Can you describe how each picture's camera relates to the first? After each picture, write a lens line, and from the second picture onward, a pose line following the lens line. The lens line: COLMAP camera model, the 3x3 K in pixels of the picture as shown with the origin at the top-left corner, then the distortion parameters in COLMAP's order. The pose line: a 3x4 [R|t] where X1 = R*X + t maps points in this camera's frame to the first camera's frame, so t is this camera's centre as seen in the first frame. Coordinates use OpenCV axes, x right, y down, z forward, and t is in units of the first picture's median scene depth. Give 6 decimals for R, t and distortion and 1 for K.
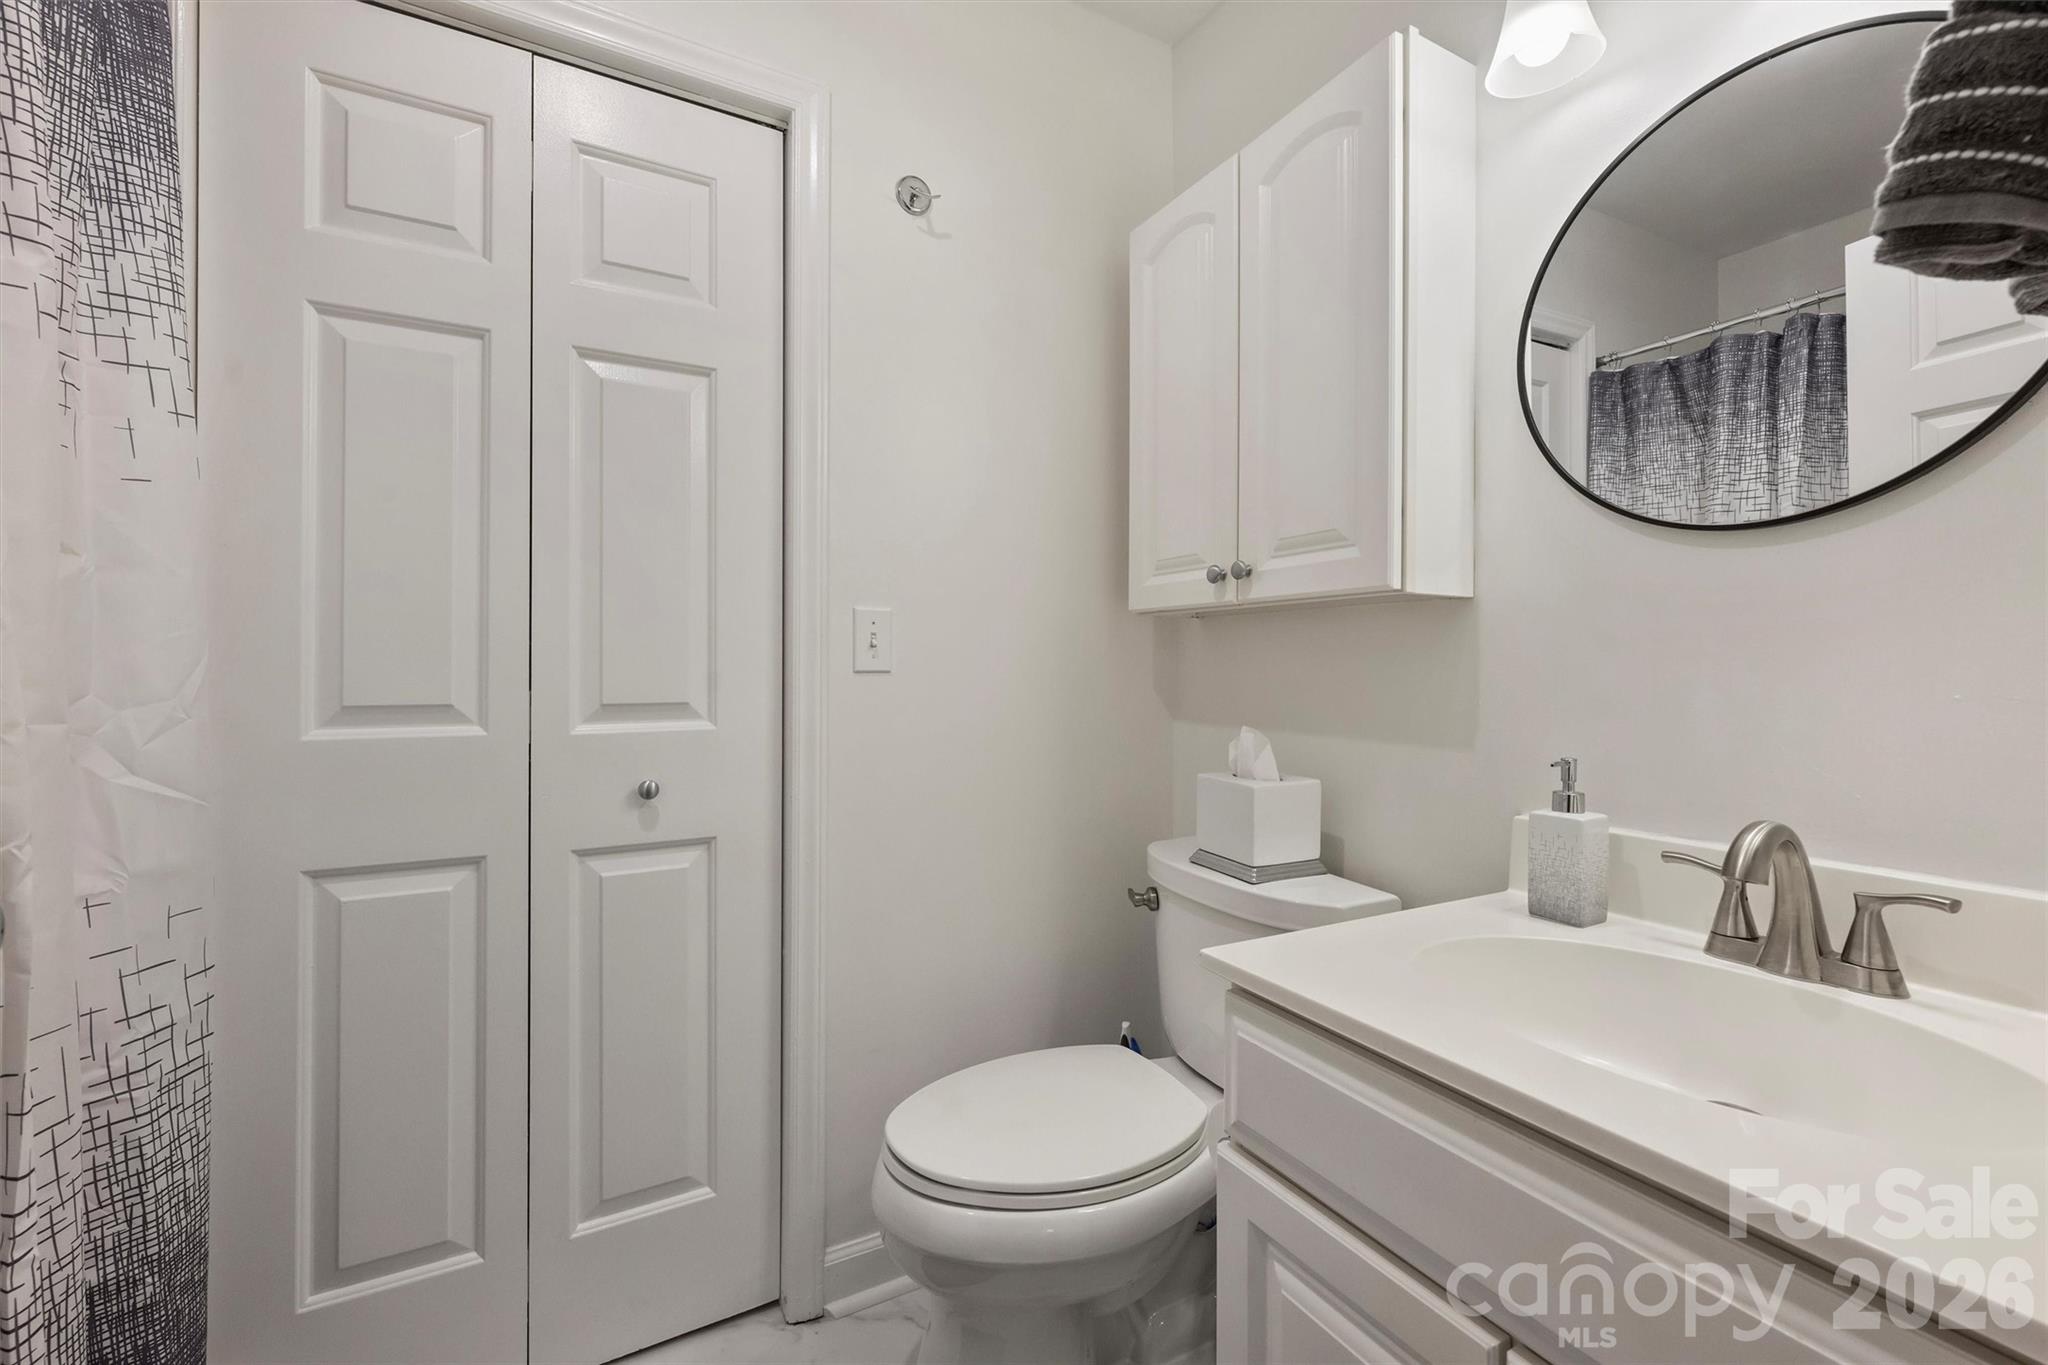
lens RADIAL K [[839.5, 0, 1011.4], [0, 839.5, 676.7], [0, 0, 1]] dist [-0.000377, 0.000101]
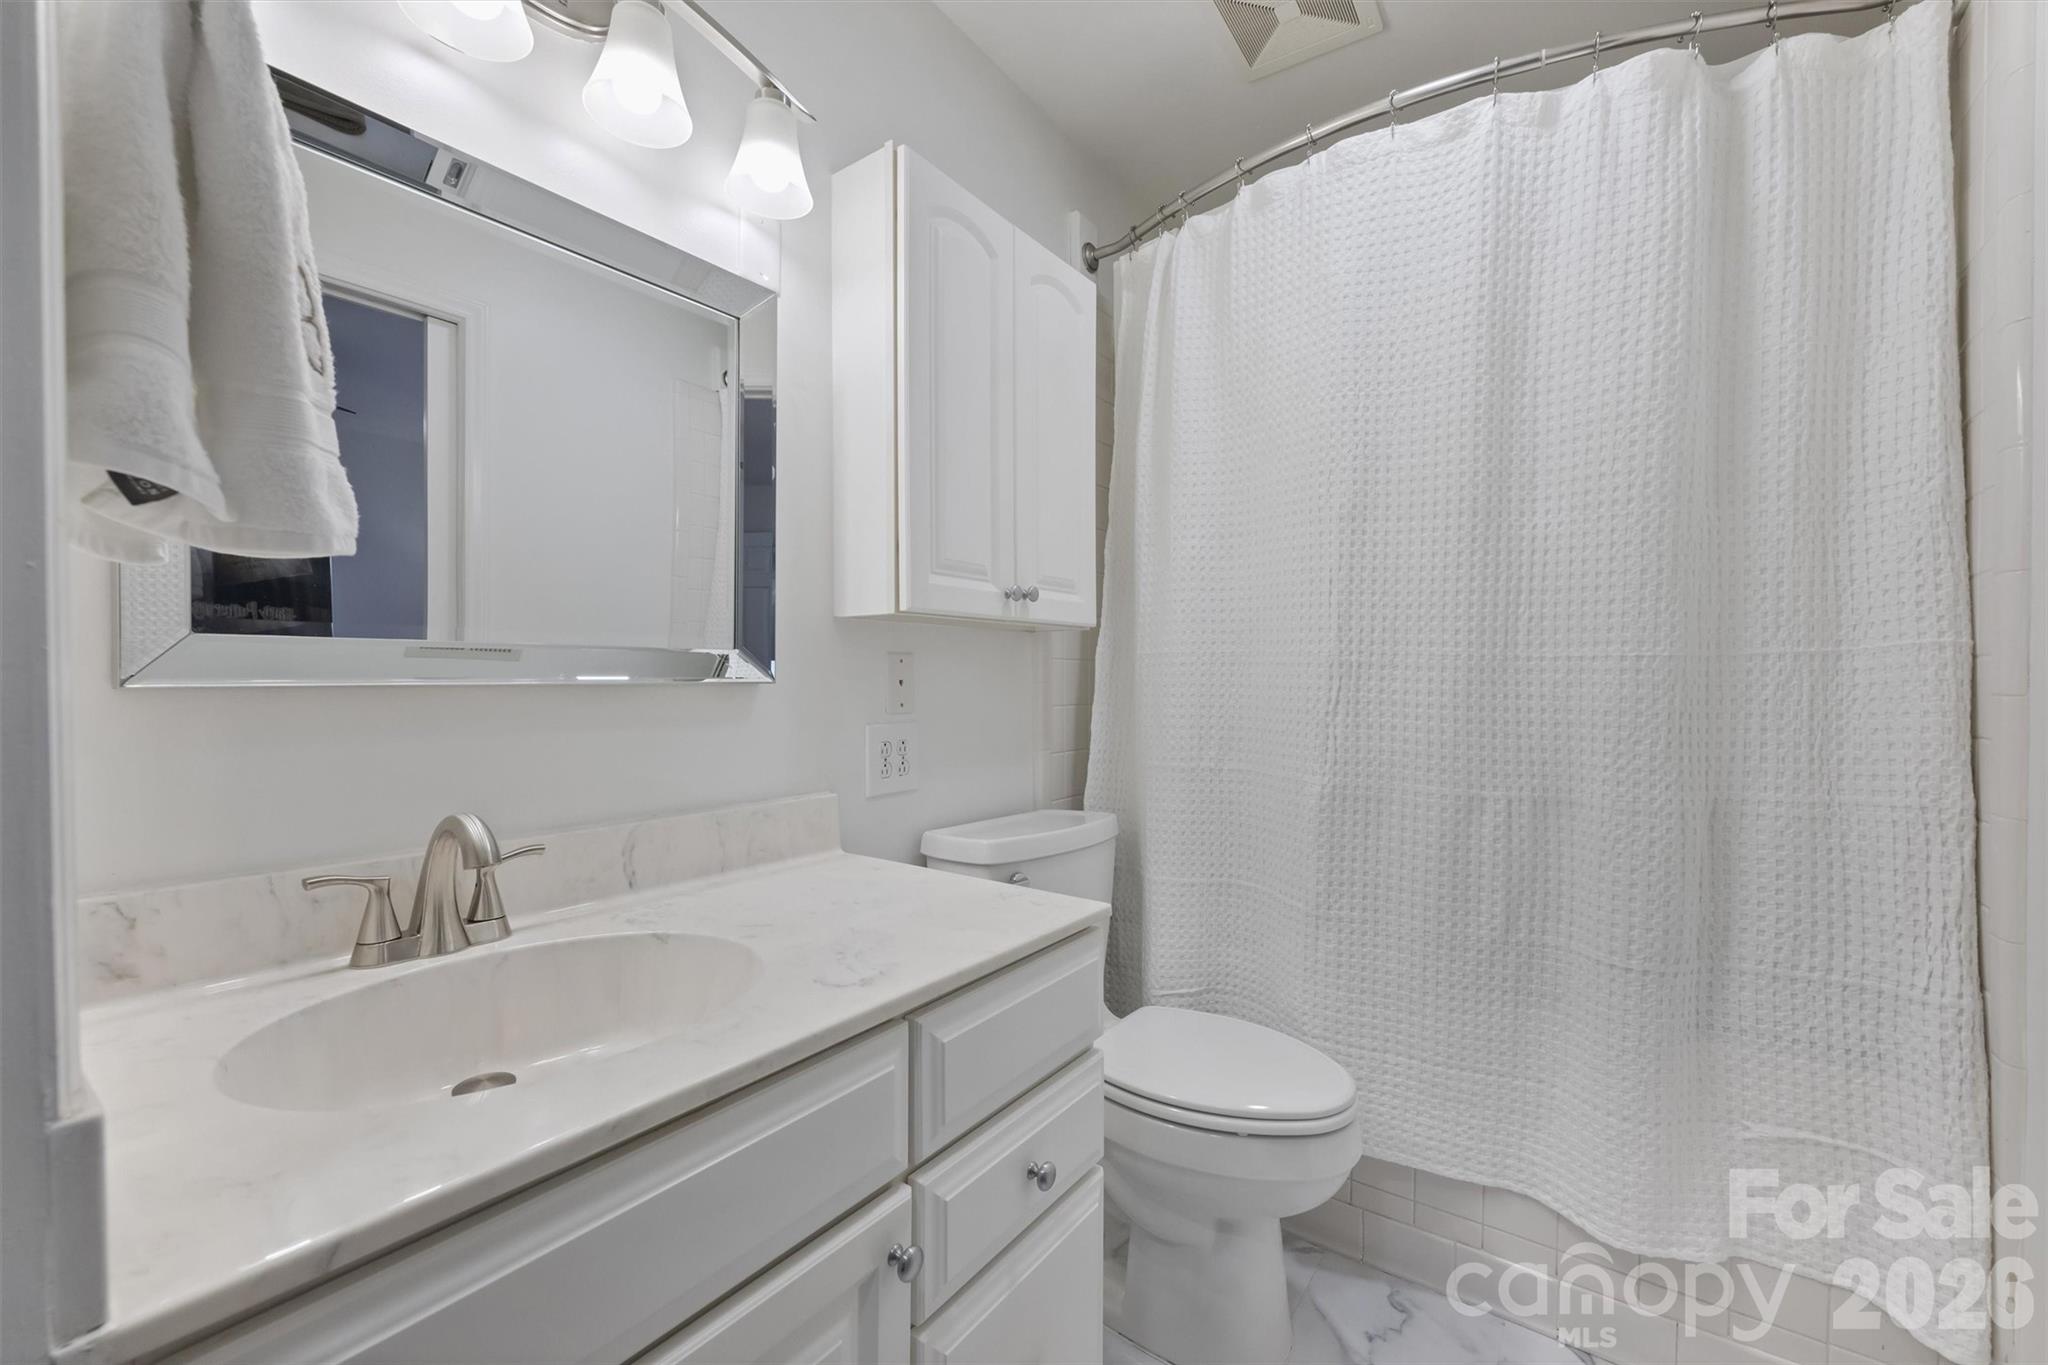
lens RADIAL K [[839.5, 0, 1011.4], [0, 839.5, 676.7], [0, 0, 1]] dist [-0.000377, 0.000101]
pose [[-0.464417, -0.002529, 0.885613, -0.380522], [0.005729, 0.999966, 0.005860, -0.010330], [-0.885598, 0.007795, -0.464387, 0.805583]]
